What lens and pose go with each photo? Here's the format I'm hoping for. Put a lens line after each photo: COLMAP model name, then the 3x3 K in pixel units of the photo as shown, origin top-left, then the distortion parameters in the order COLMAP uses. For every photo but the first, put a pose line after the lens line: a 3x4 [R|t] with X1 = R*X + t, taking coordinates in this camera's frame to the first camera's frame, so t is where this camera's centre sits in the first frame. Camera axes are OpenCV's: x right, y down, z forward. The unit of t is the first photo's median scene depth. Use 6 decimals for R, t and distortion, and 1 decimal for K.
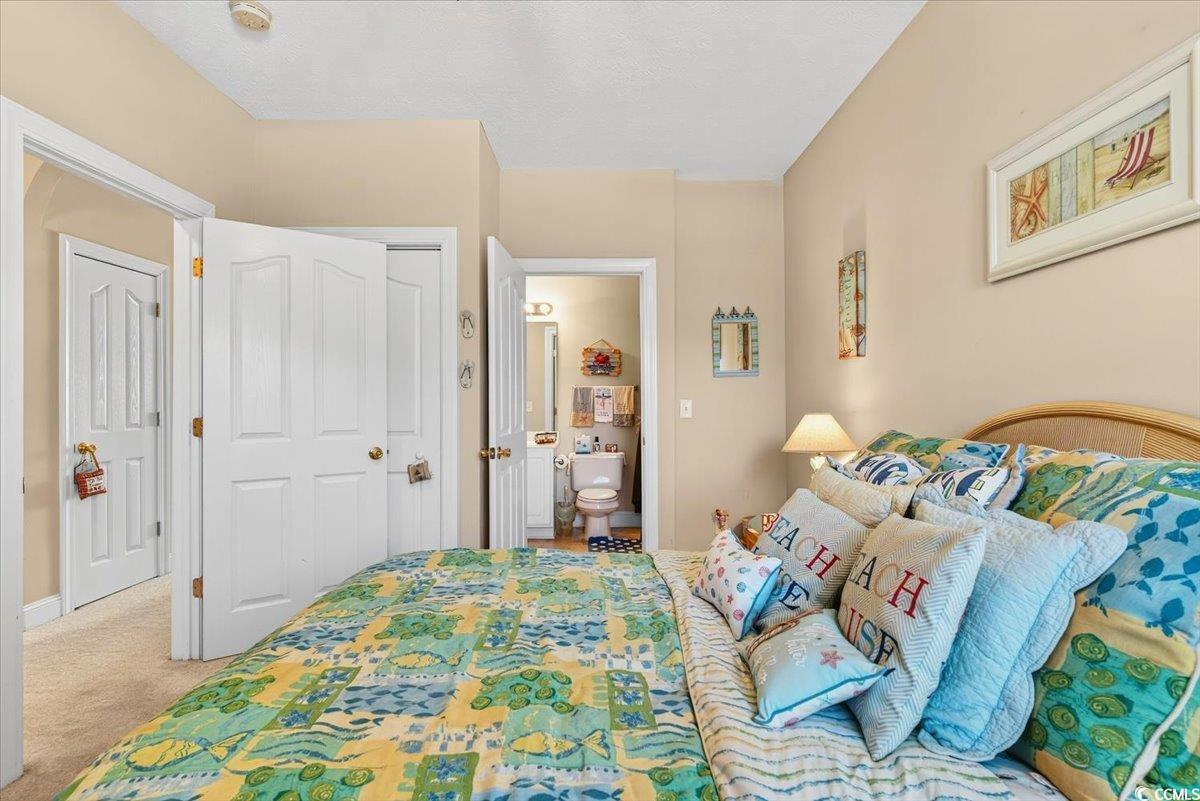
lens RADIAL K [[561.0, 0, 603.2], [0, 561.0, 398.0], [0, 0, 1]] dist [-0.000169, -0.000346]
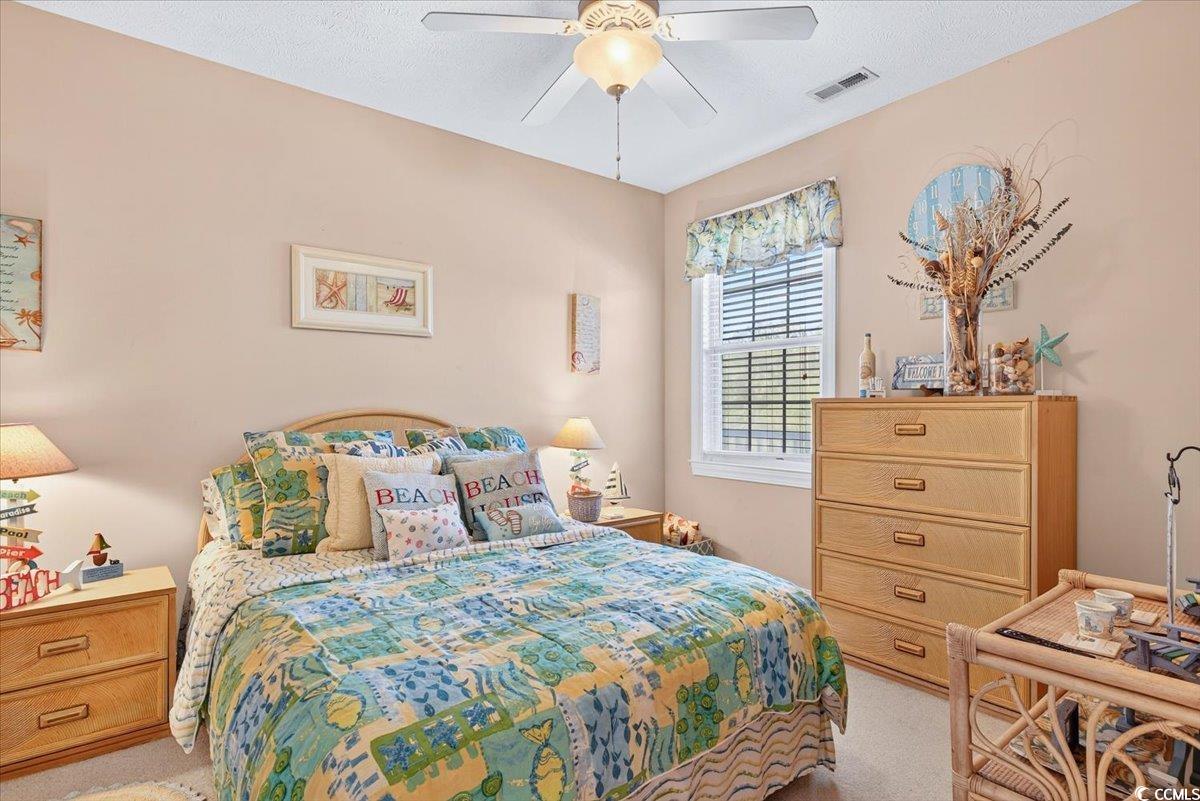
lens RADIAL K [[561.0, 0, 603.2], [0, 561.0, 398.0], [0, 0, 1]] dist [-0.000169, -0.000346]
pose [[-0.582016, 0.022565, 0.812864, -1.206685], [0.002132, 0.999654, -0.026224, 0.023739], [-0.813174, -0.013530, -0.581863, 1.490646]]
